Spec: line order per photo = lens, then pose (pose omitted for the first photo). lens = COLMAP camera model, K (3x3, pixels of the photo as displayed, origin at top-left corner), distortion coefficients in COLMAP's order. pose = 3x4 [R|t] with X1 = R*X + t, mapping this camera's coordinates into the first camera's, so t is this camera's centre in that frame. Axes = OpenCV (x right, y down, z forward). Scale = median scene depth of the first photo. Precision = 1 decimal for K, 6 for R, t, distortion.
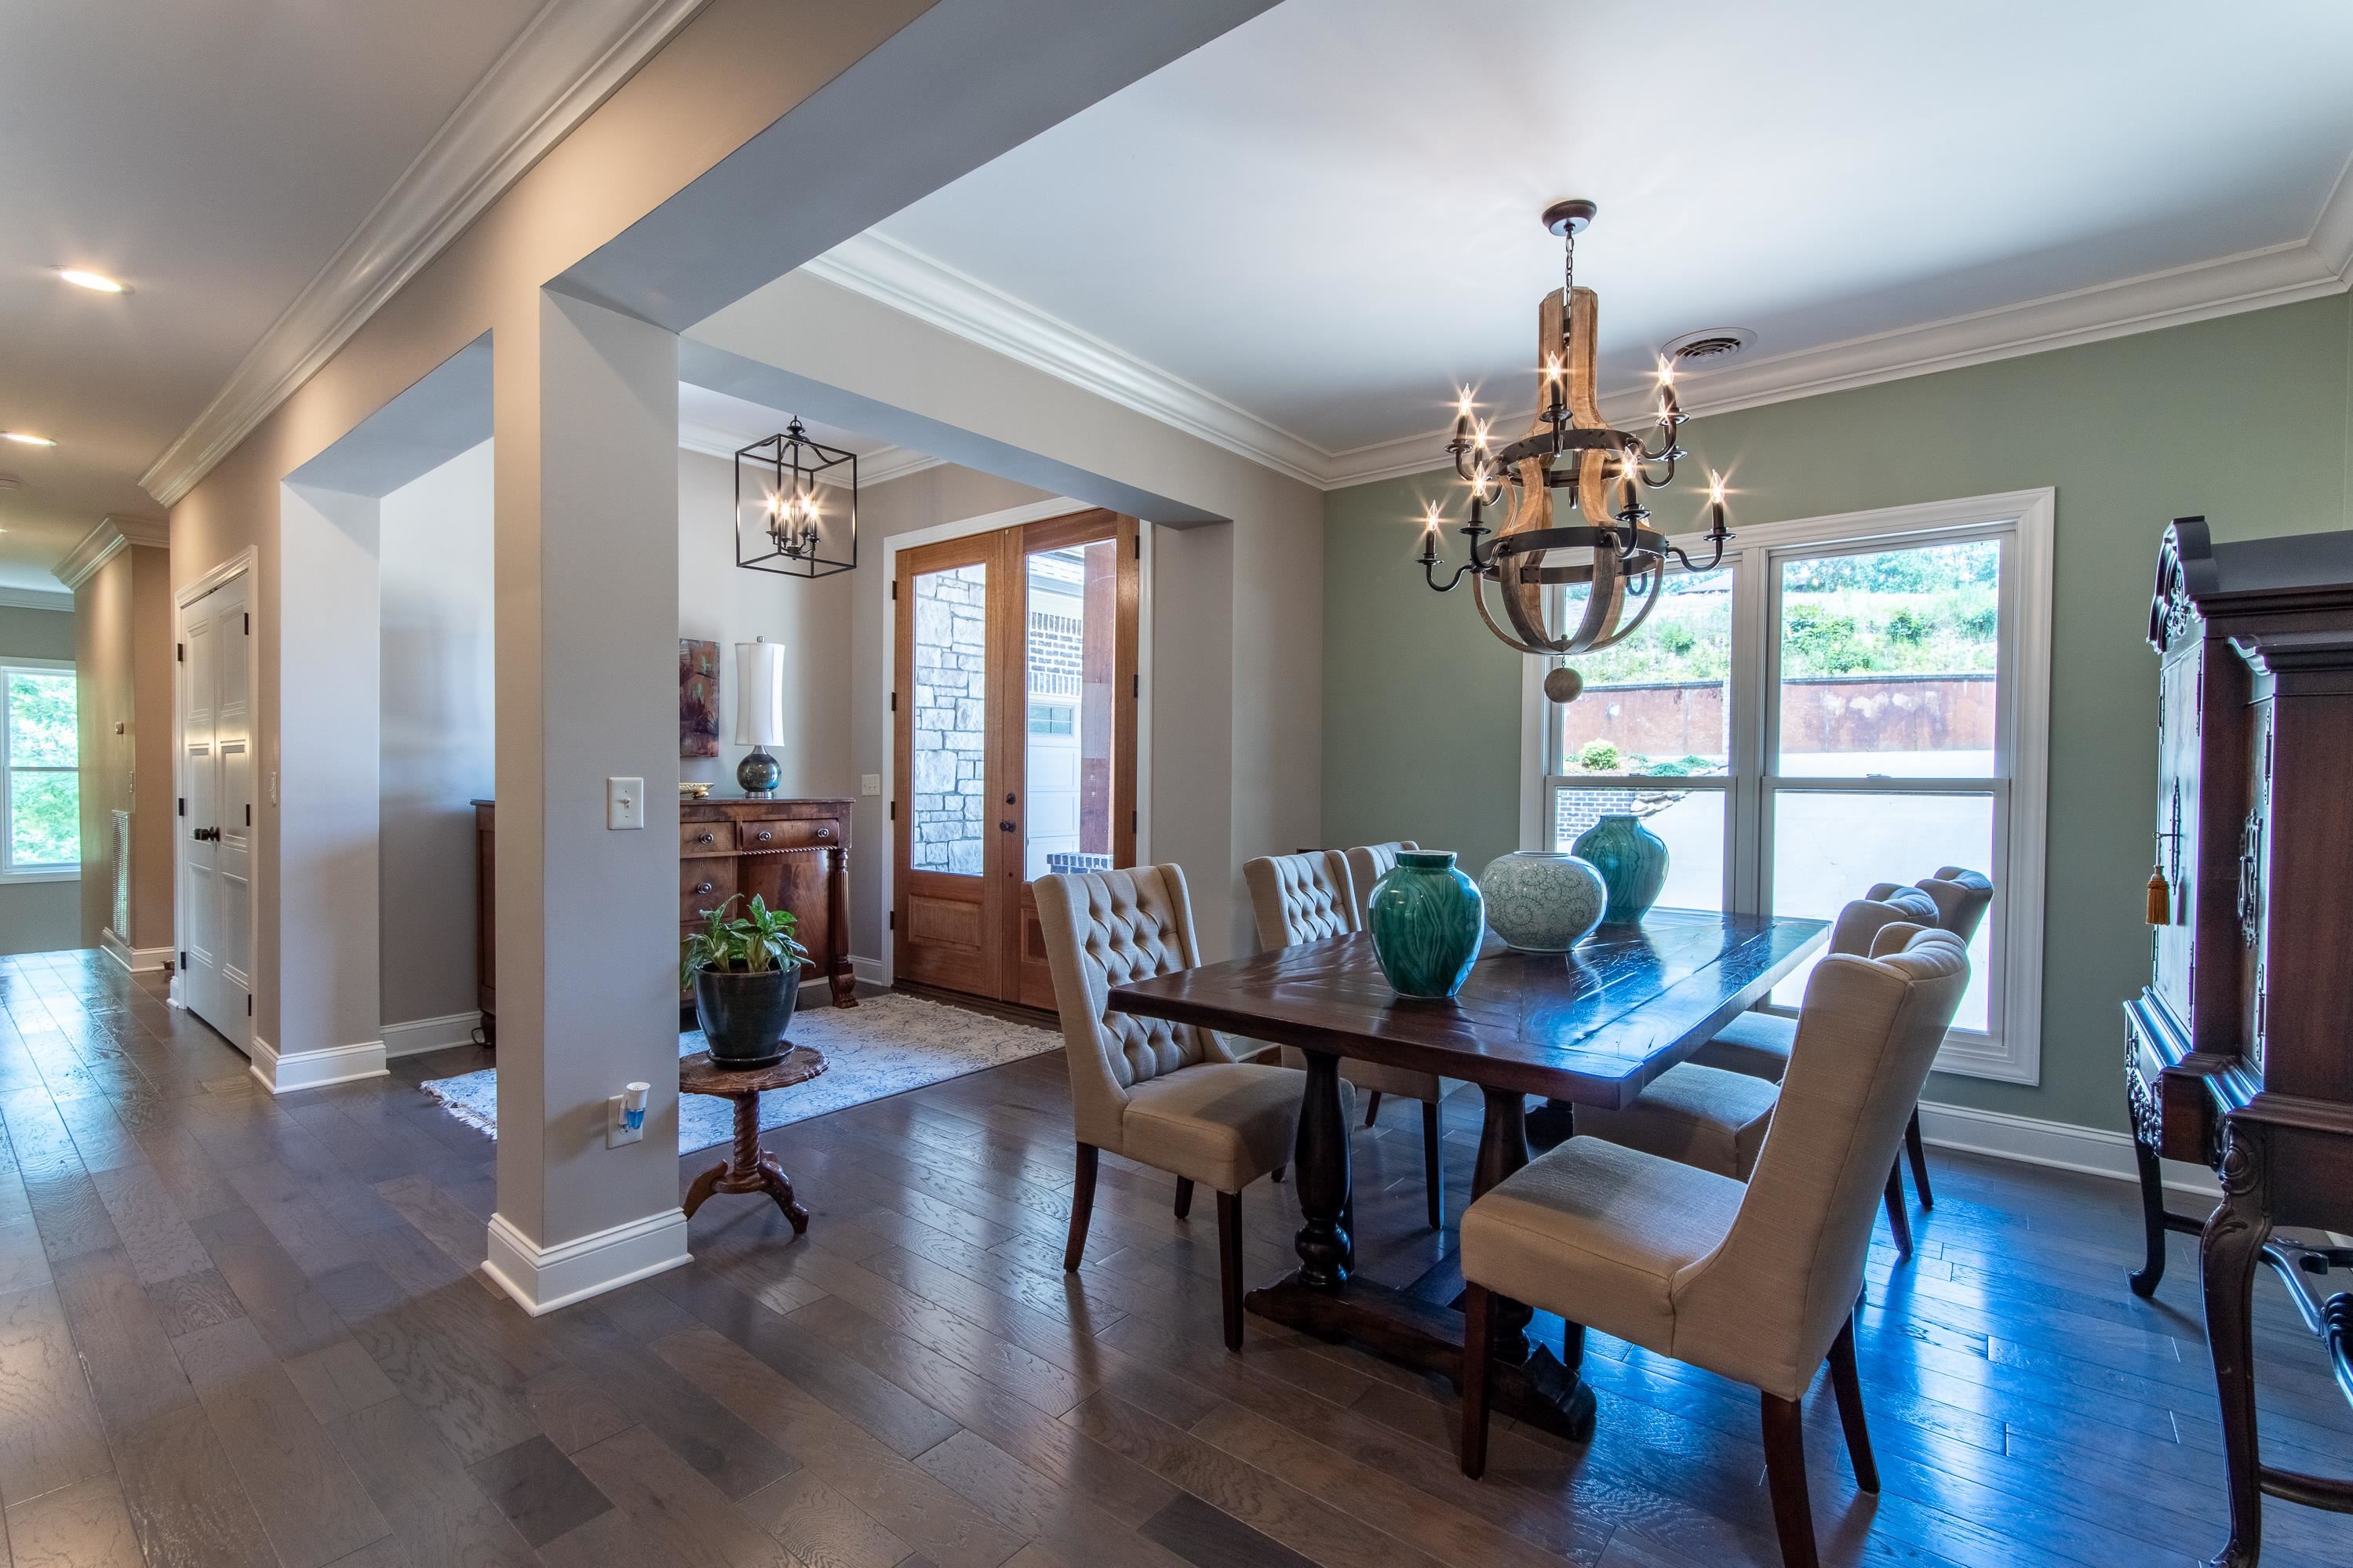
lens RADIAL K [[1036.3, 0, 1176.3], [0, 1036.3, 785.3], [0, 0, 1]] dist [-0.007189, 0.005060]
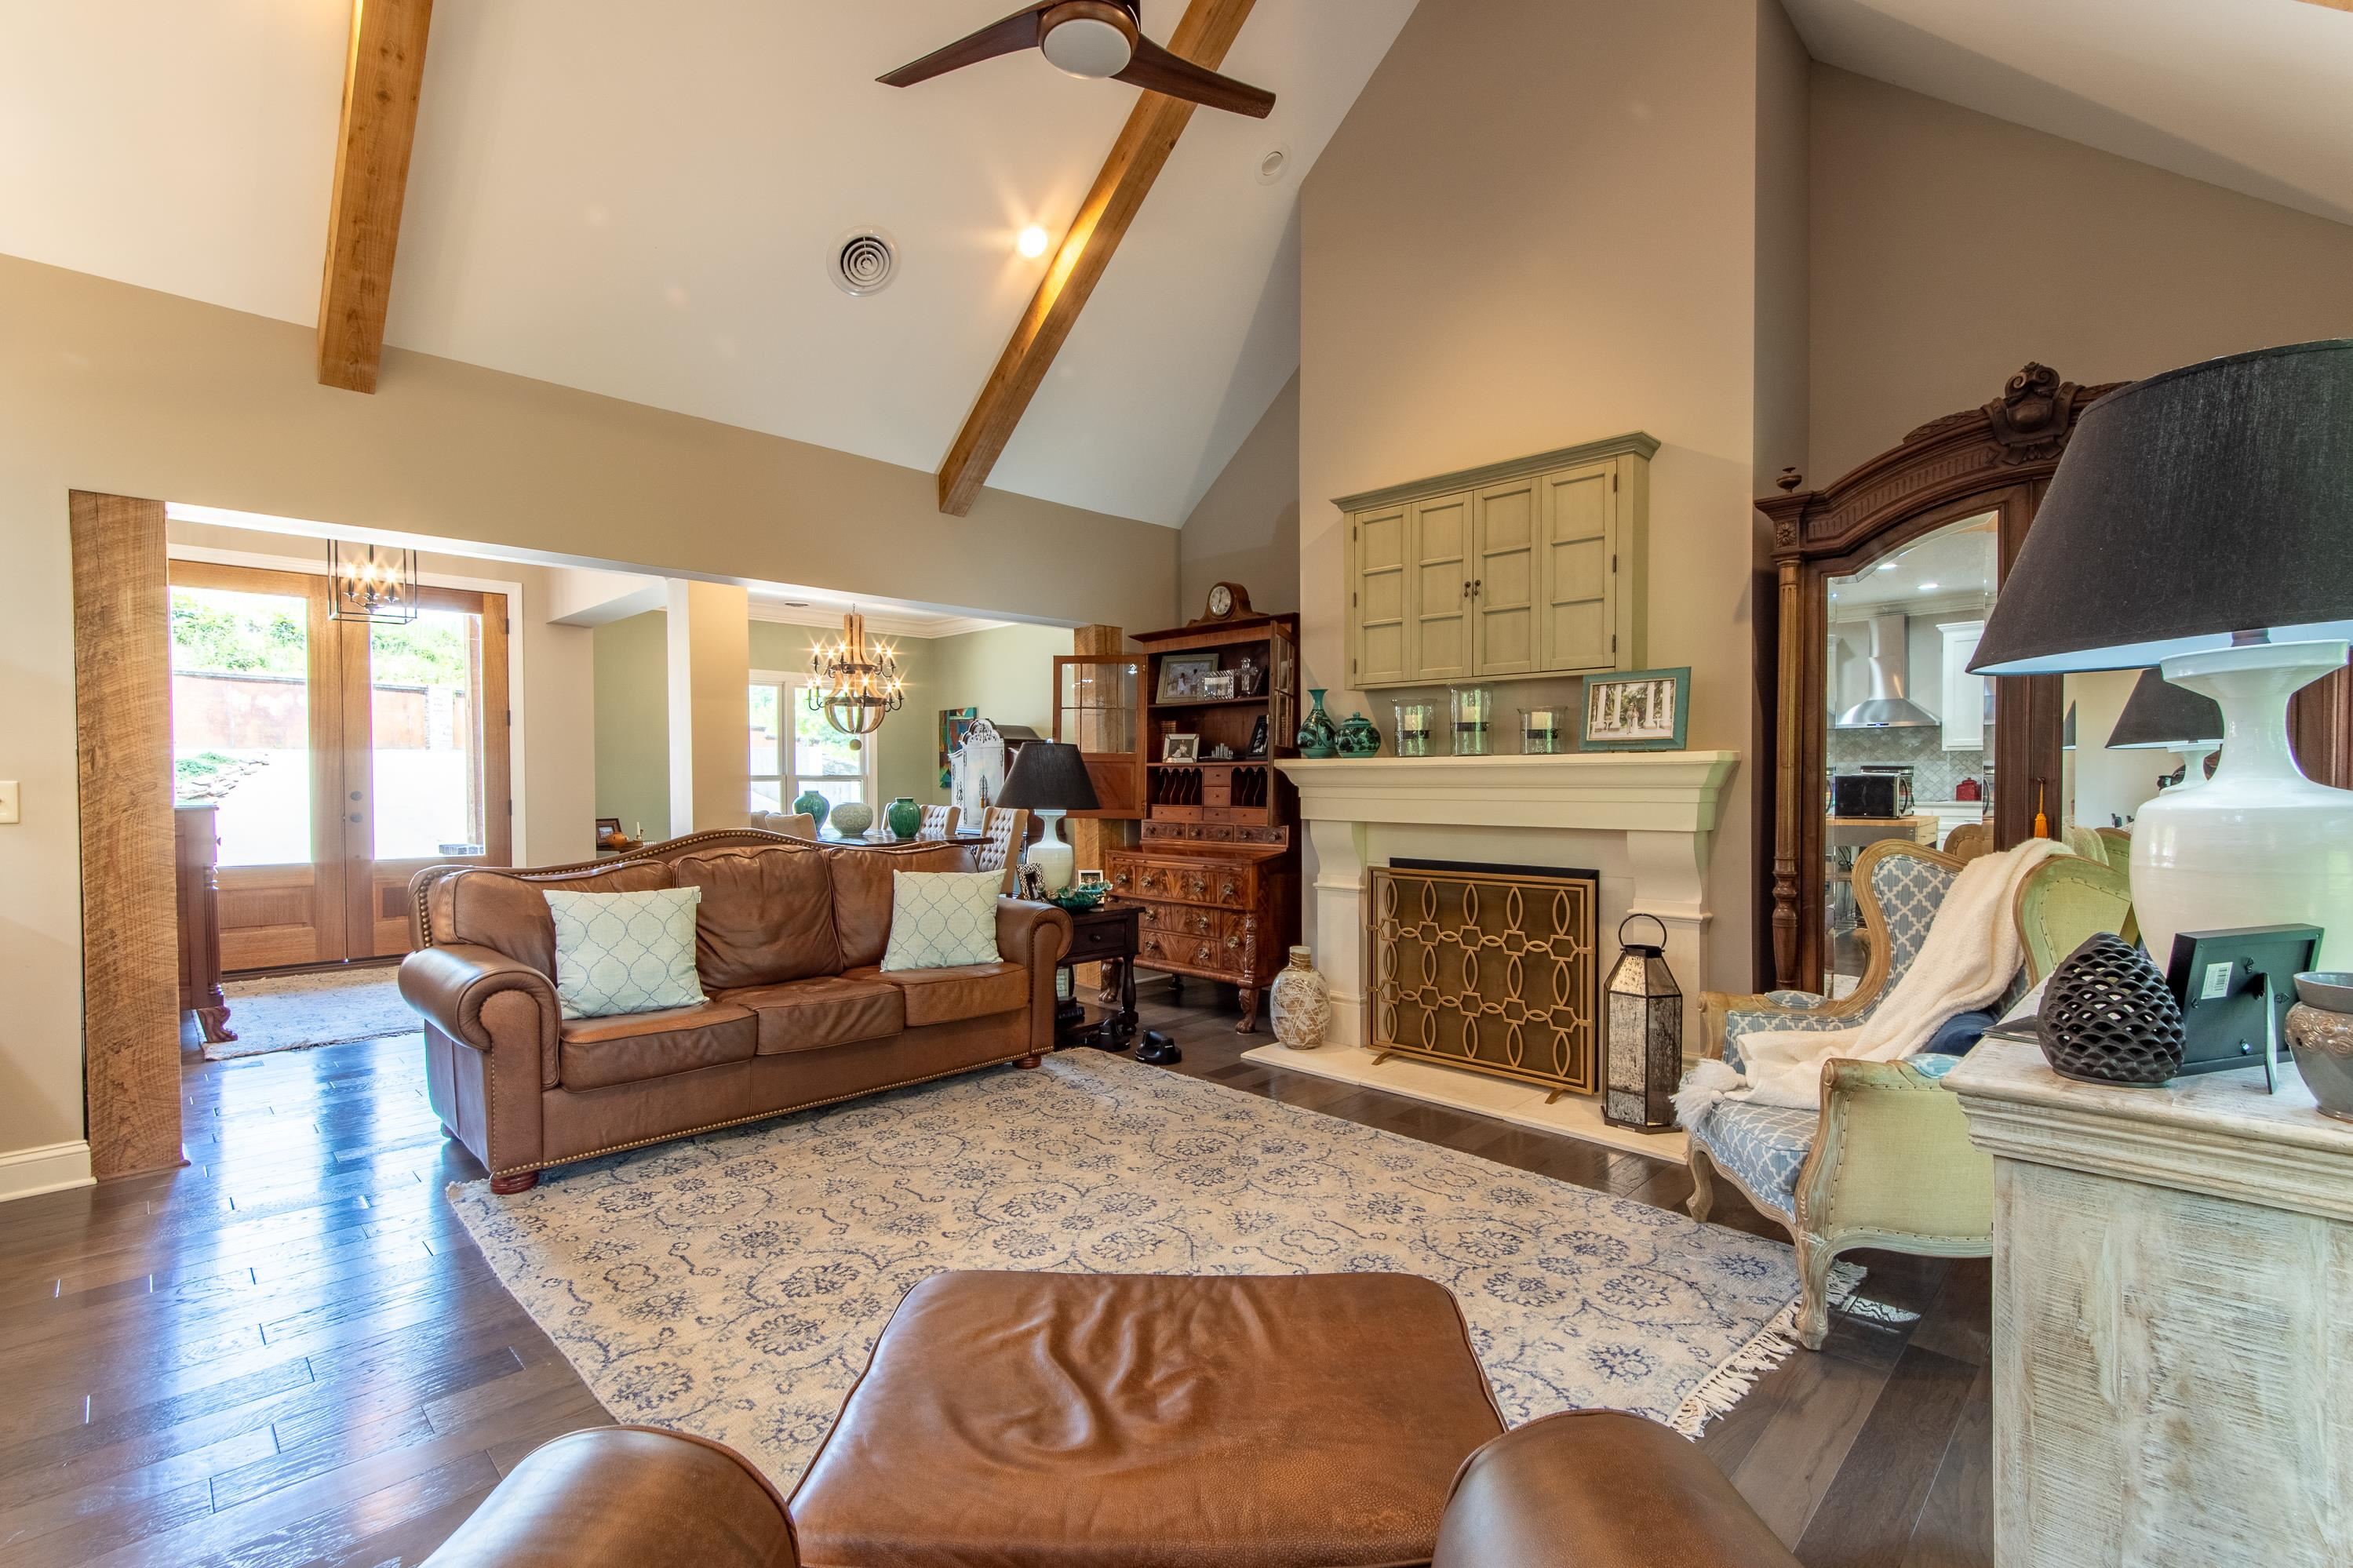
lens RADIAL K [[1036.3, 0, 1181.5], [0, 1036.3, 799.1], [0, 0, 1]] dist [-0.007189, 0.005060]
pose [[0.105484, -0.028260, 0.994019, -1.485226], [0.008673, 0.999584, 0.027498, -0.010357], [-0.994383, 0.005721, 0.105685, -0.140841]]
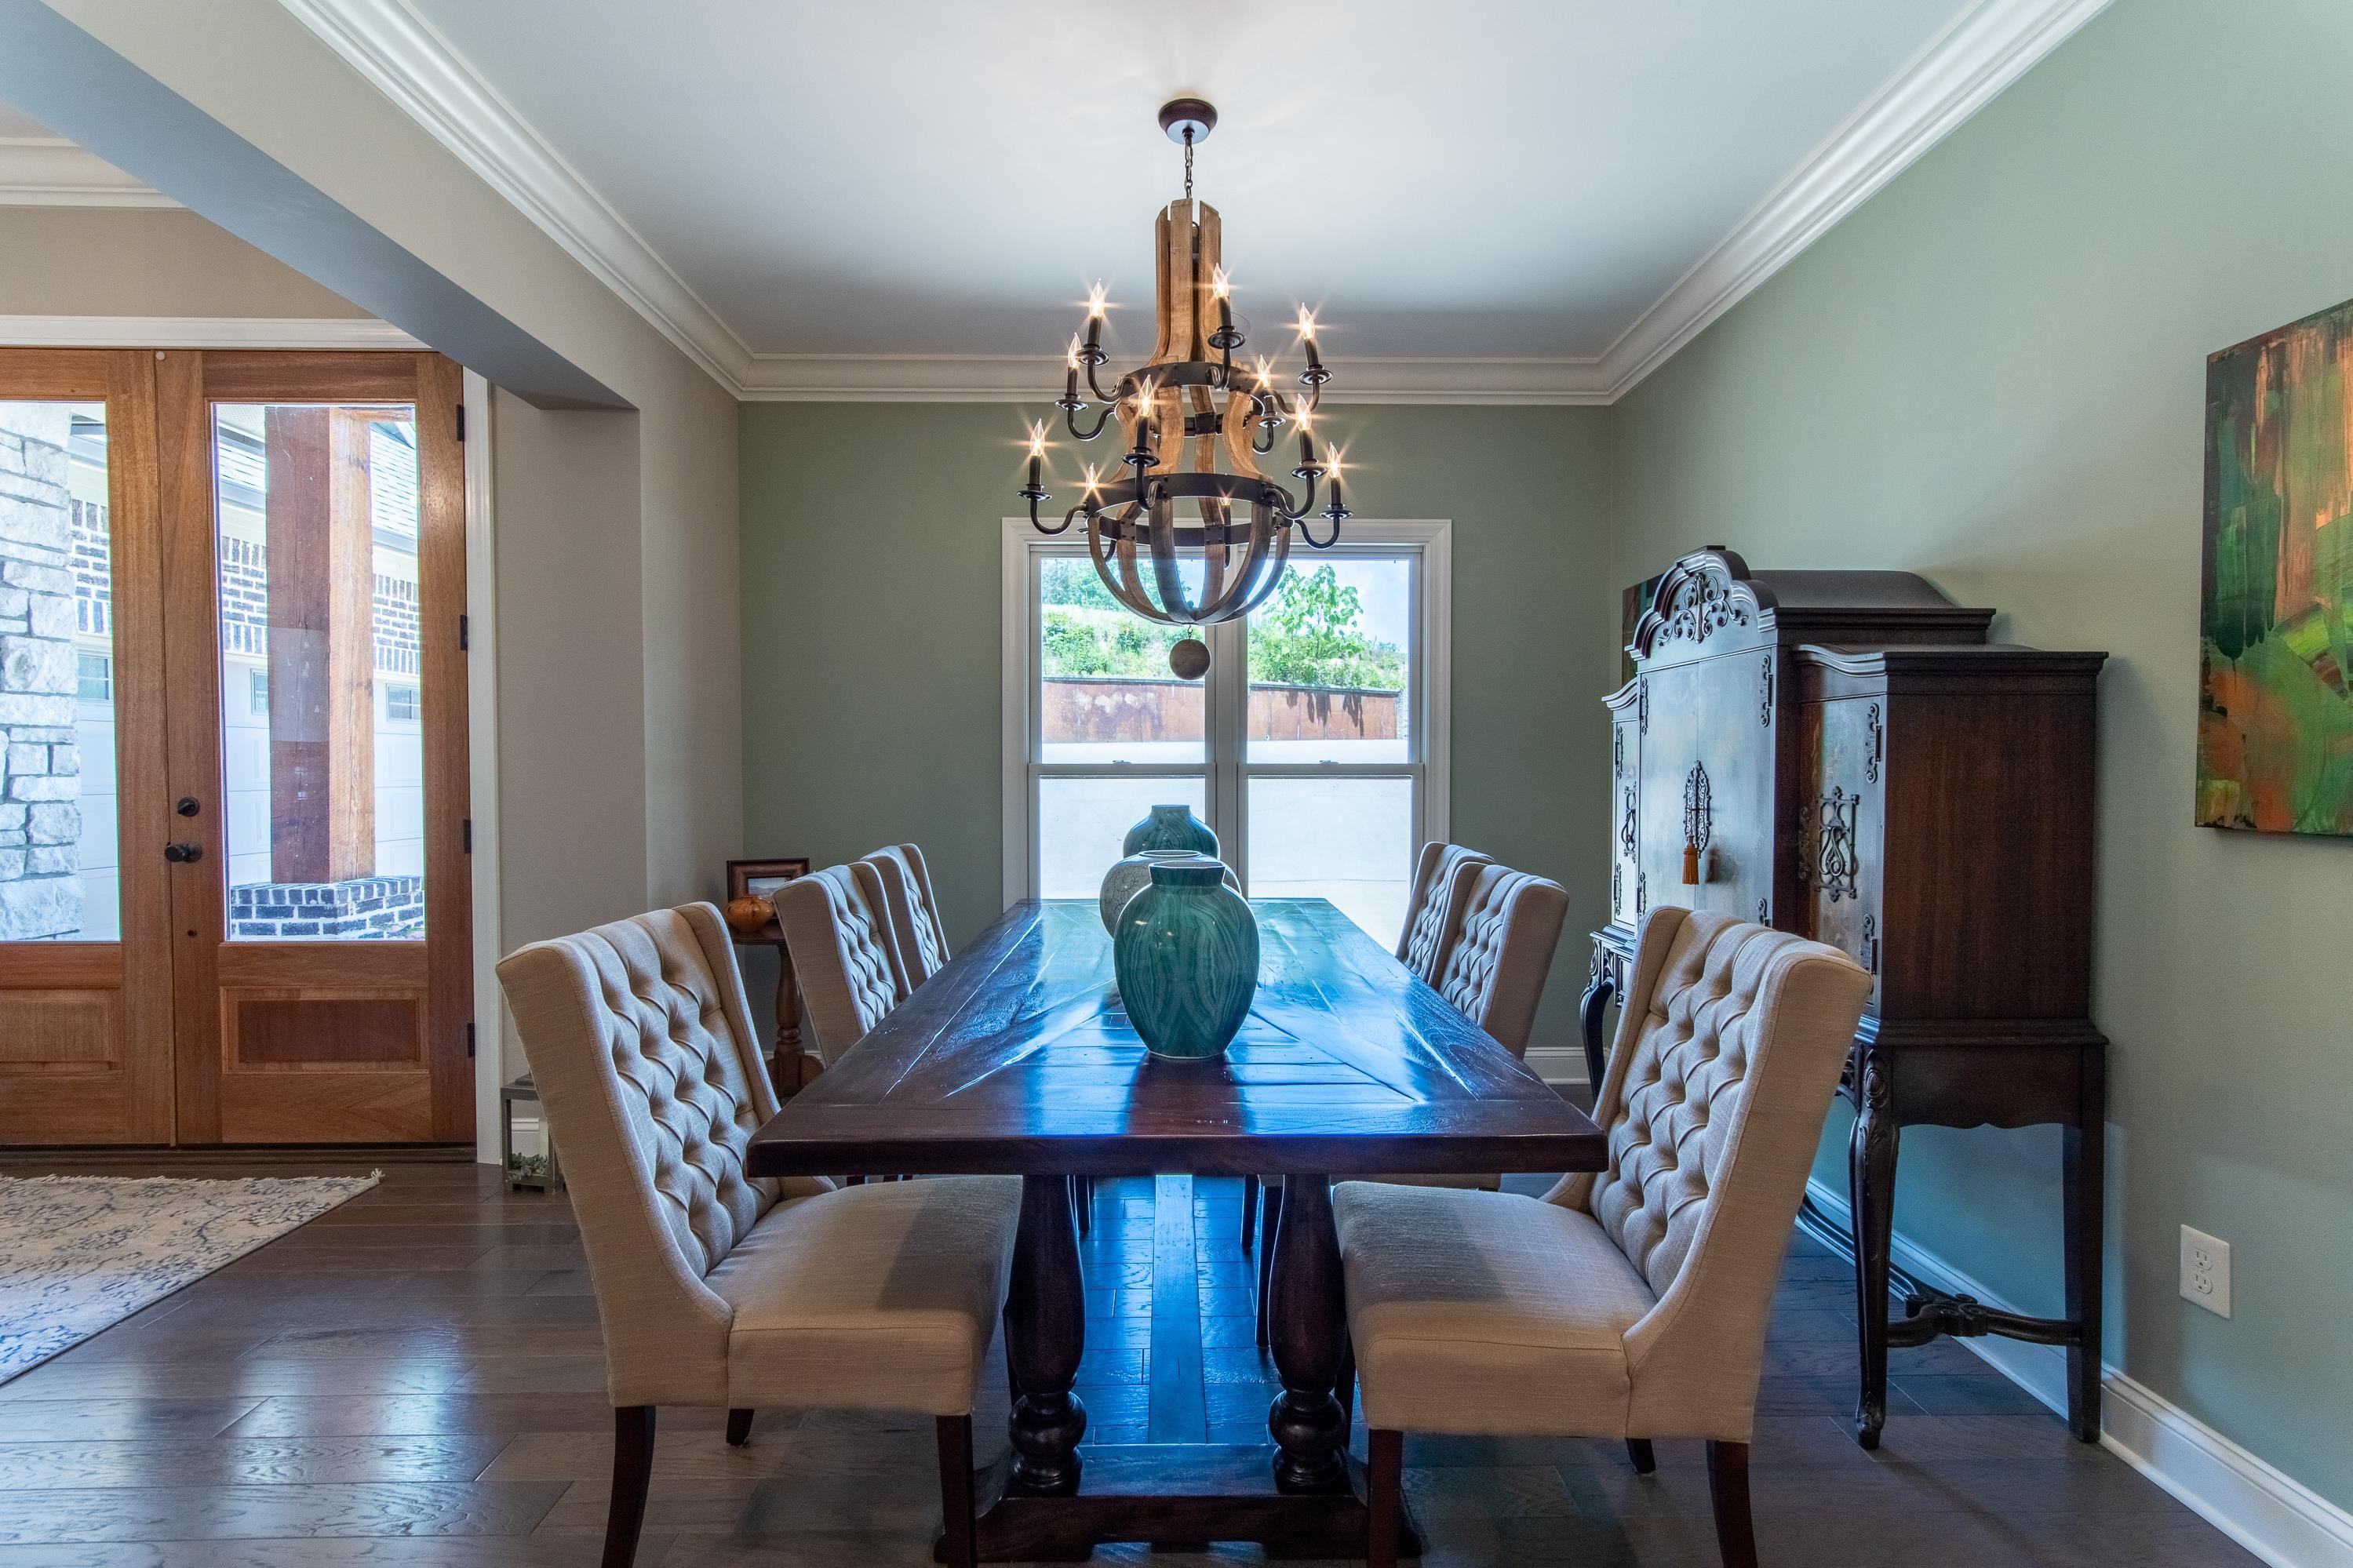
lens RADIAL K [[1036.3, 0, 1185.3], [0, 1036.3, 791.3], [0, 0, 1]] dist [-0.007189, 0.005060]
pose [[0.766984, -0.022059, 0.641287, -0.116859], [0.011231, 0.999717, 0.020957, -0.002288], [-0.641568, -0.008871, 0.767015, 0.200278]]
